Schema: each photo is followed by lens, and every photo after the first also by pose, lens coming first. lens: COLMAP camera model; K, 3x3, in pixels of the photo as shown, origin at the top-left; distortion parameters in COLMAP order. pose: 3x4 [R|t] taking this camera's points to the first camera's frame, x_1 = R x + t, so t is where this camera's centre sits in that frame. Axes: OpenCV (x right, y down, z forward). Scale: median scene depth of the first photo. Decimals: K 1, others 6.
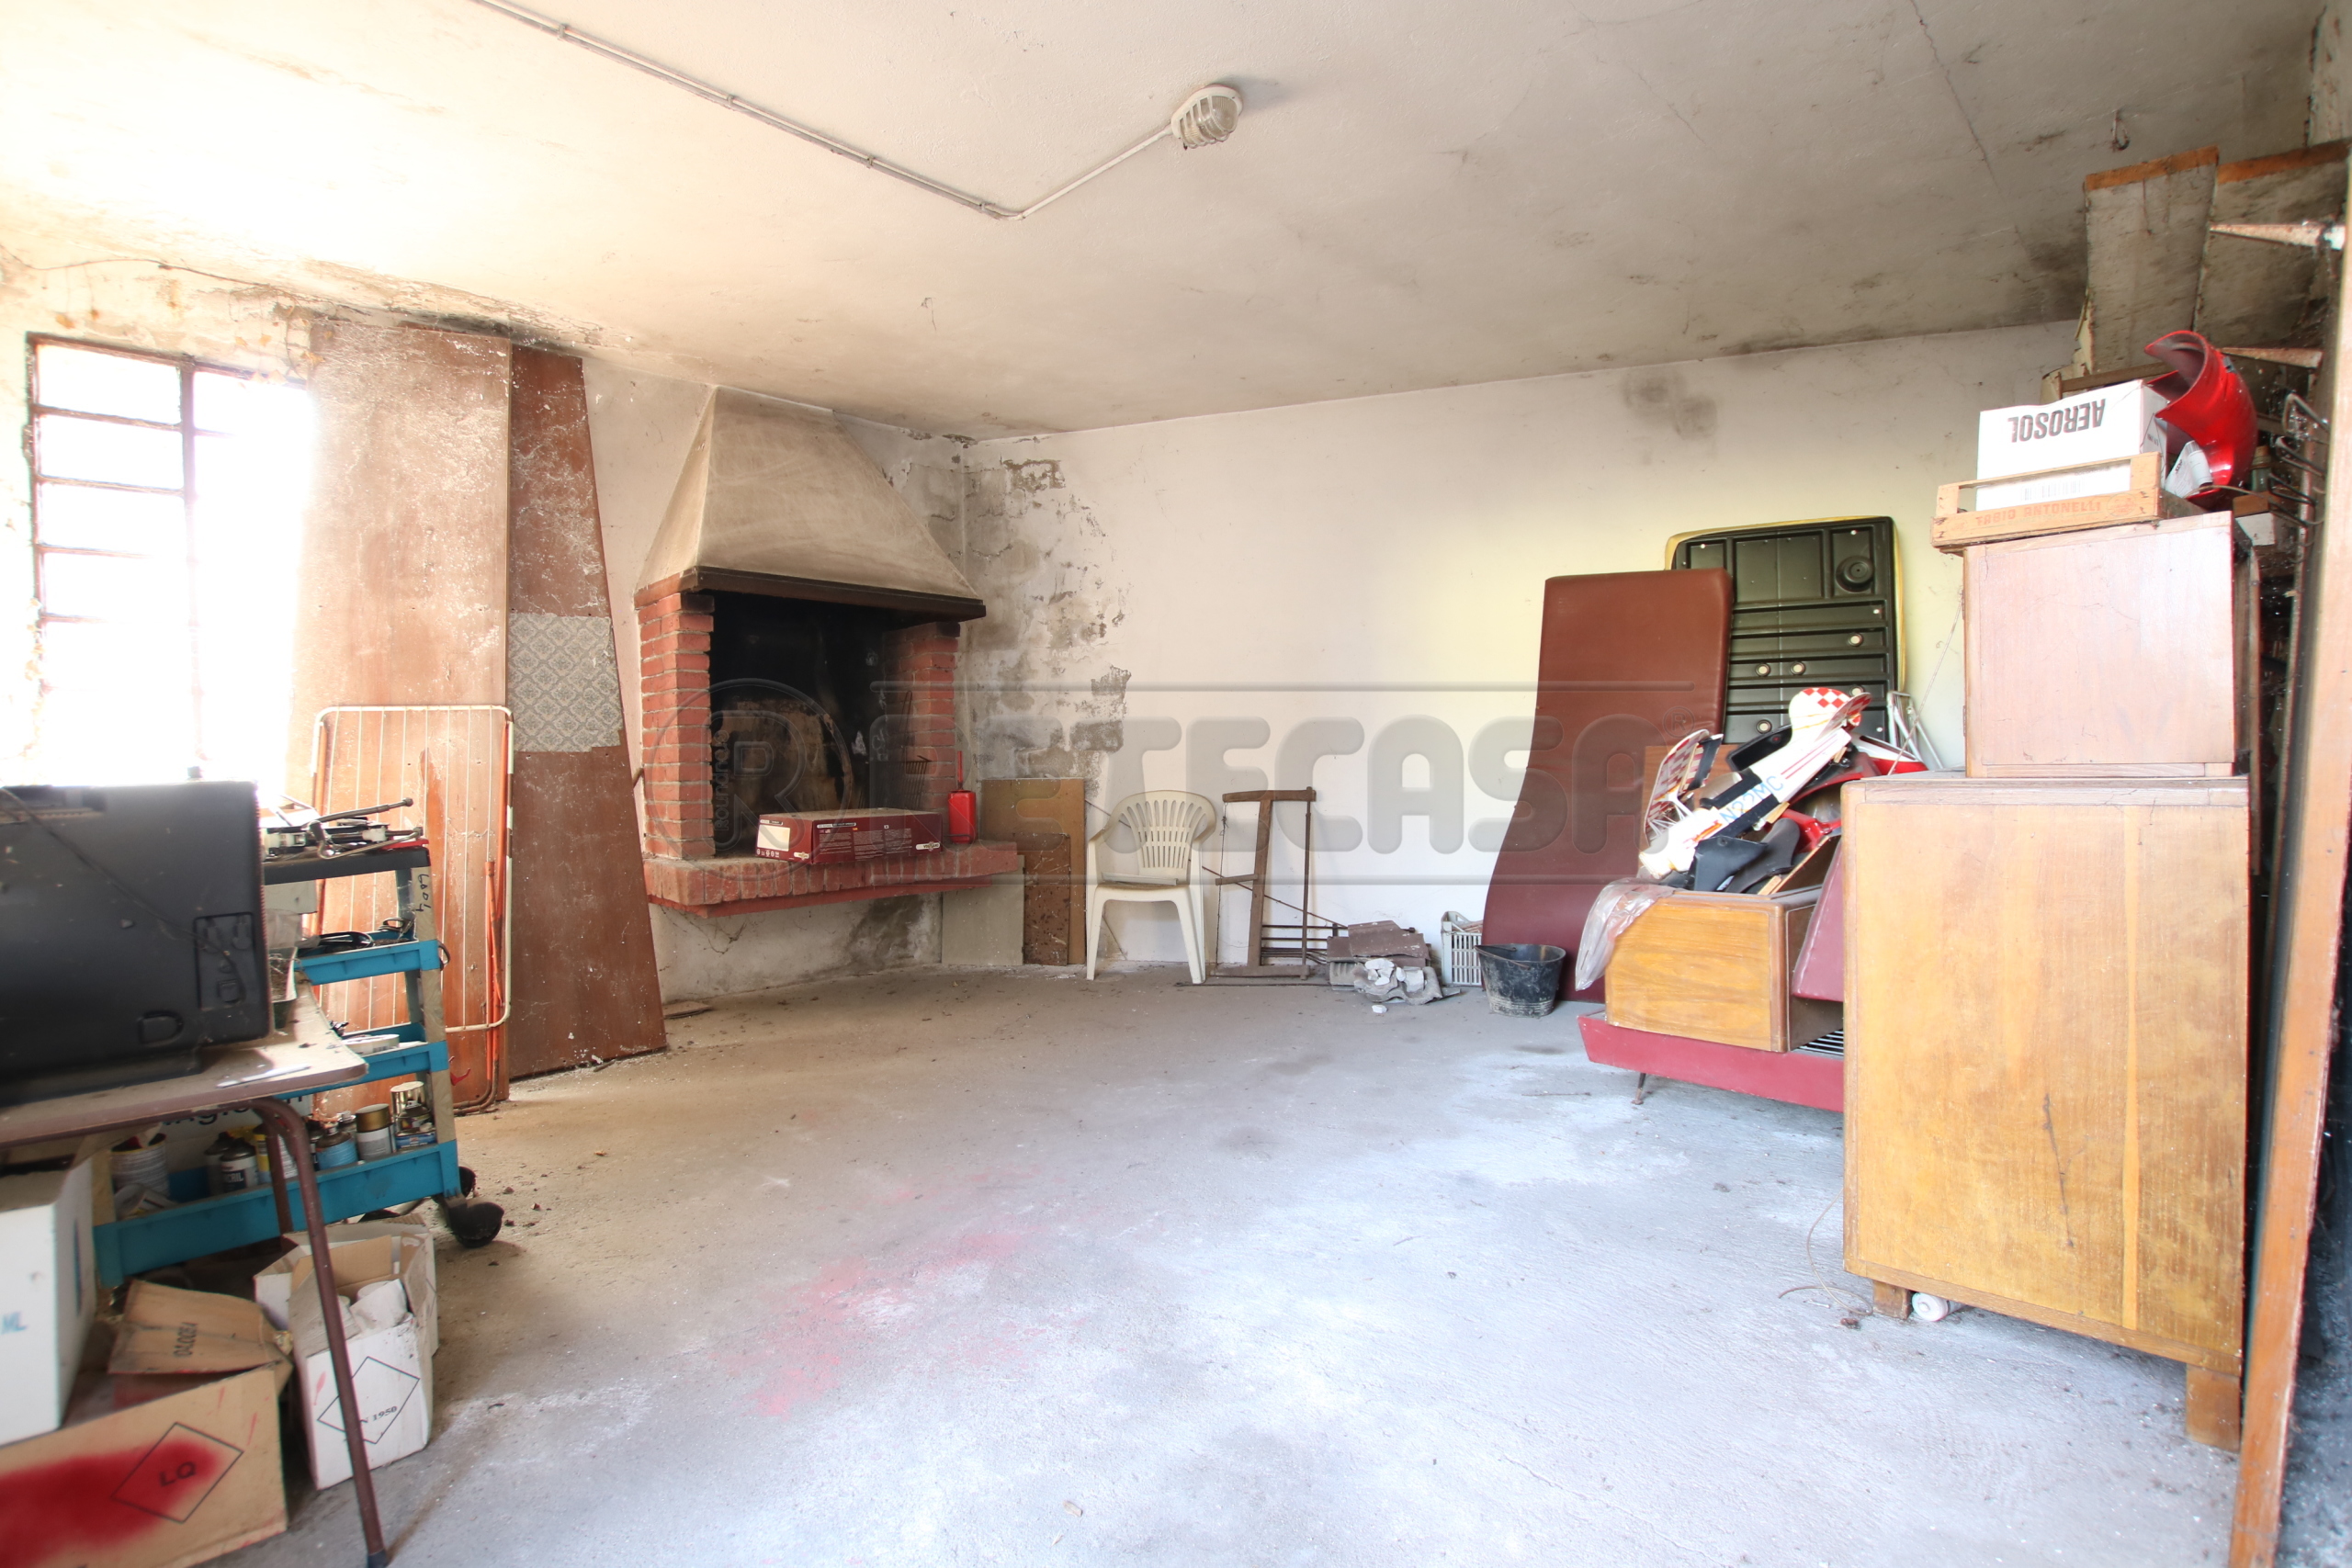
lens RADIAL K [[1095.6, 0, 1176.0], [0, 1095.6, 784.0], [0, 0, 1]] dist [-0.034625, 0.005764]
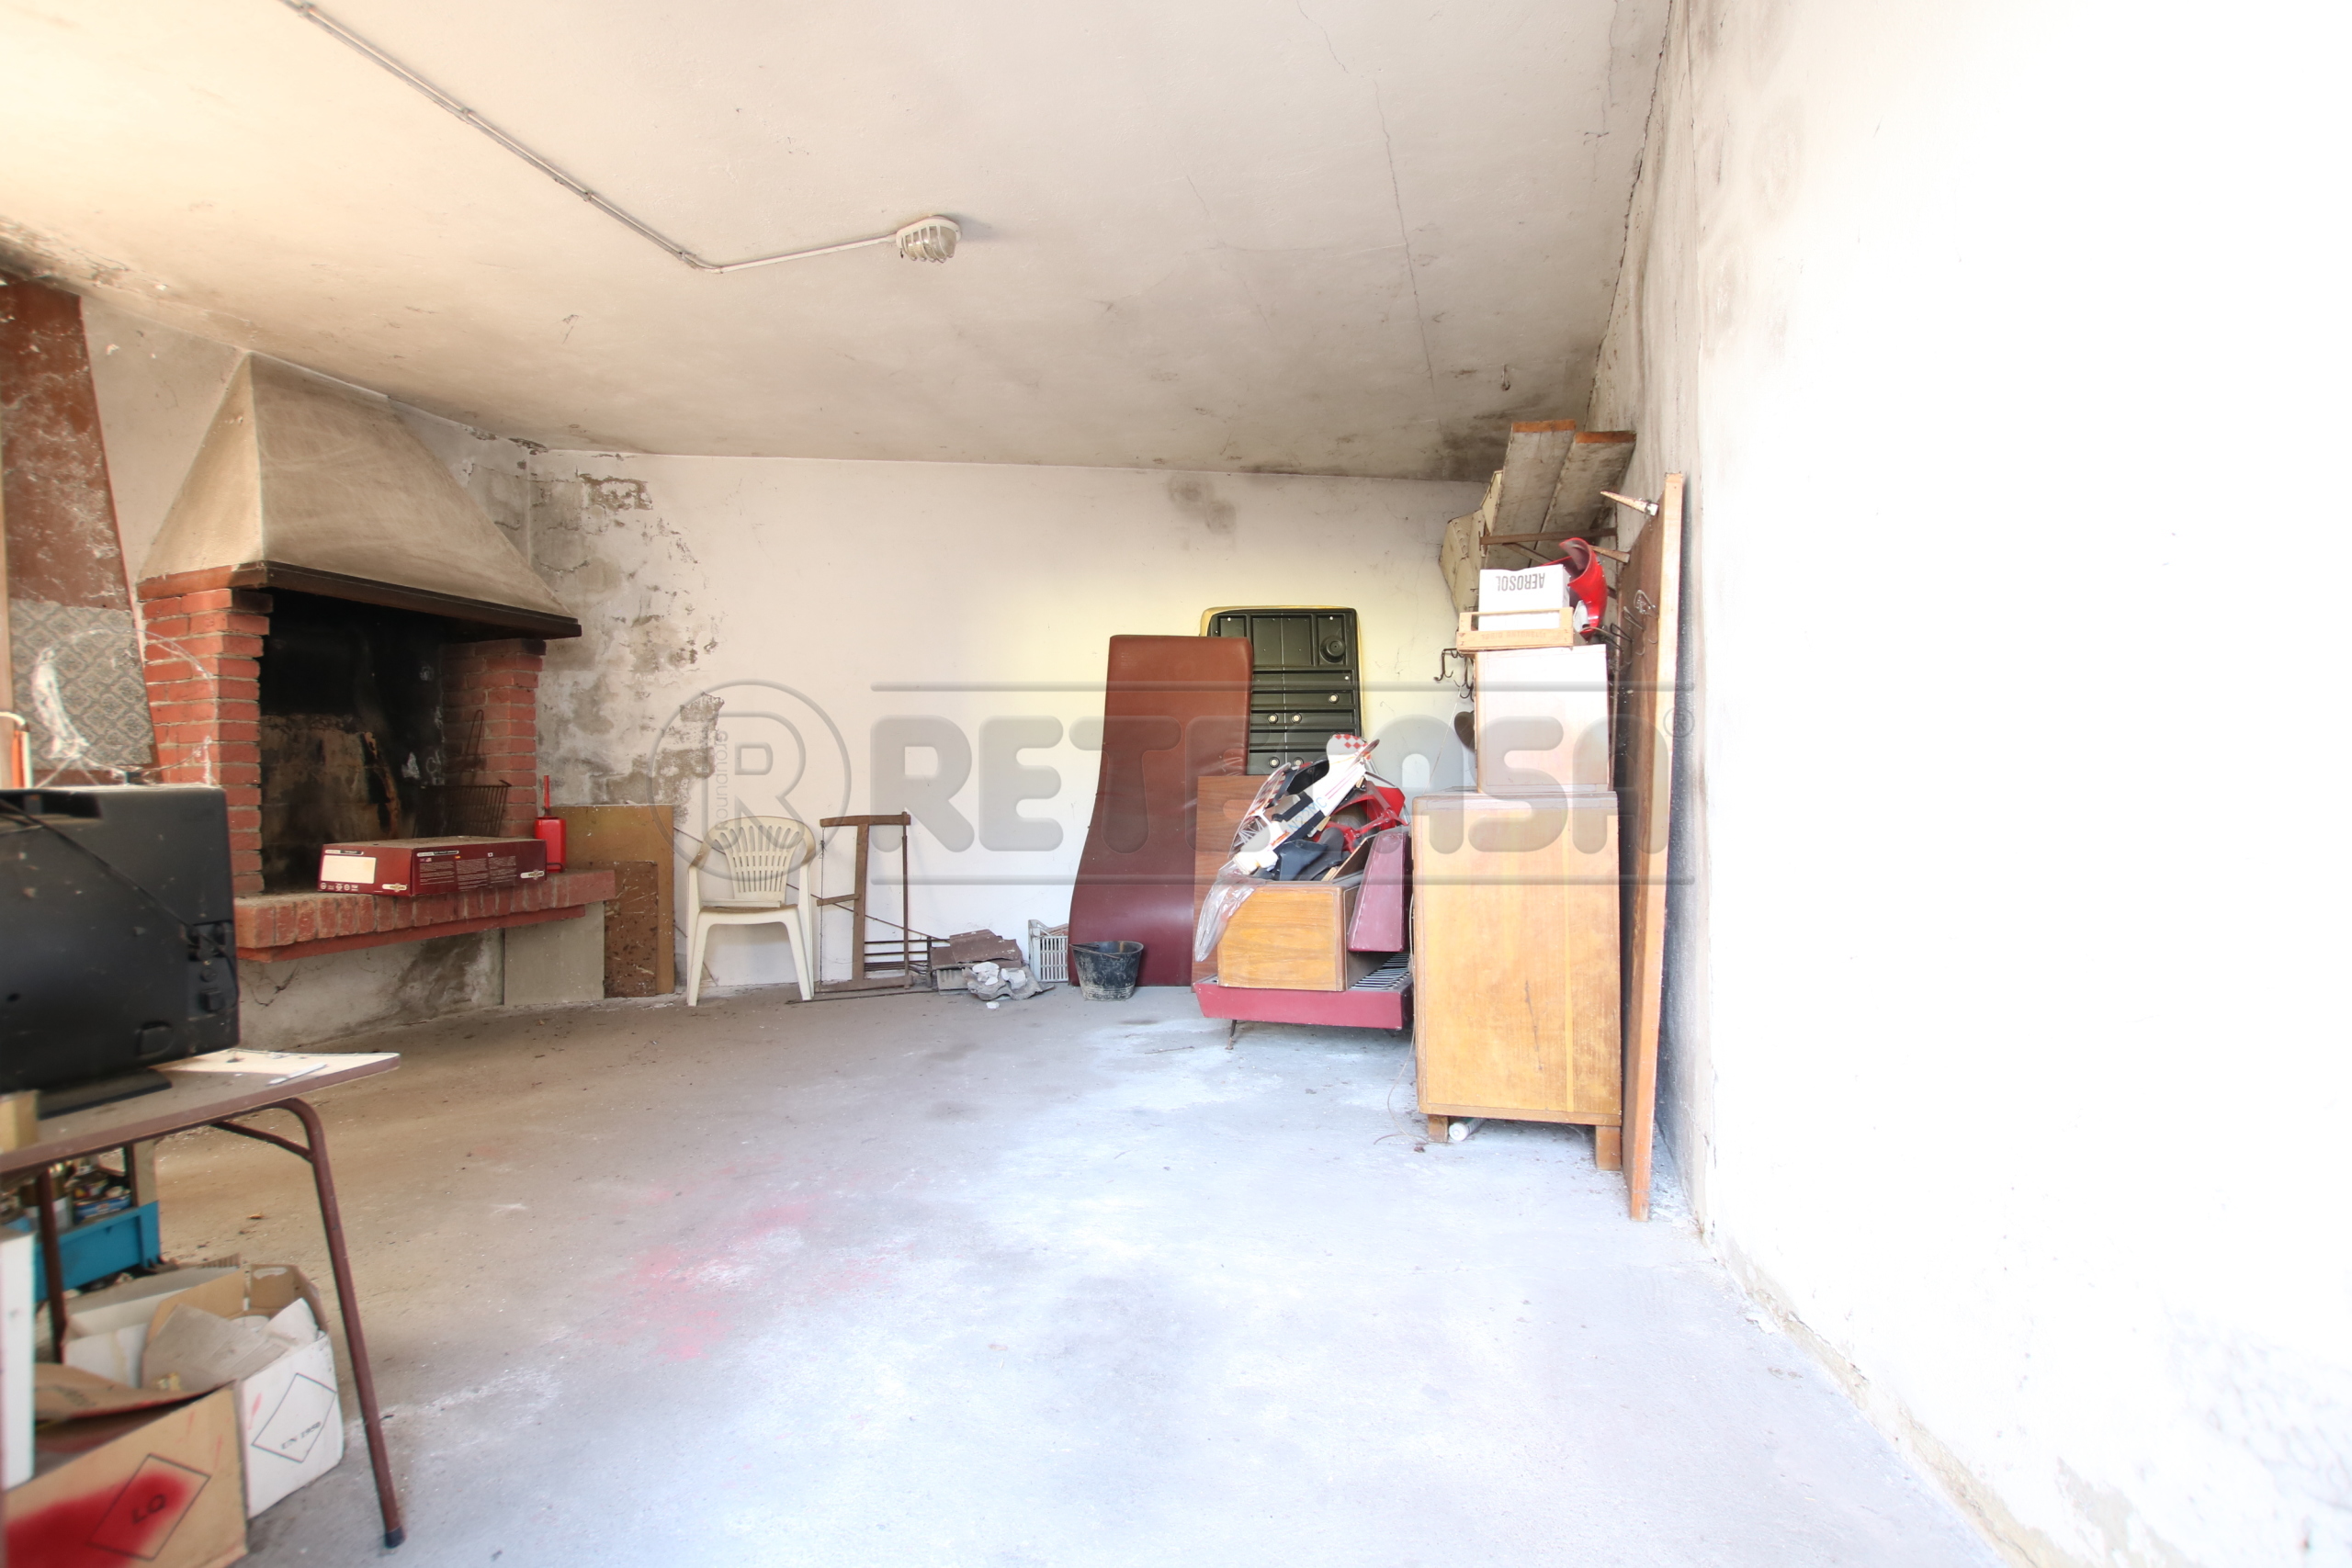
lens RADIAL K [[1095.6, 0, 1176.0], [0, 1095.6, 784.0], [0, 0, 1]] dist [-0.034625, 0.005764]
pose [[0.880413, 0.006467, 0.474164, -0.192475], [0.007850, 0.999571, -0.028209, 0.009564], [-0.474143, 0.028558, 0.879984, -0.101204]]
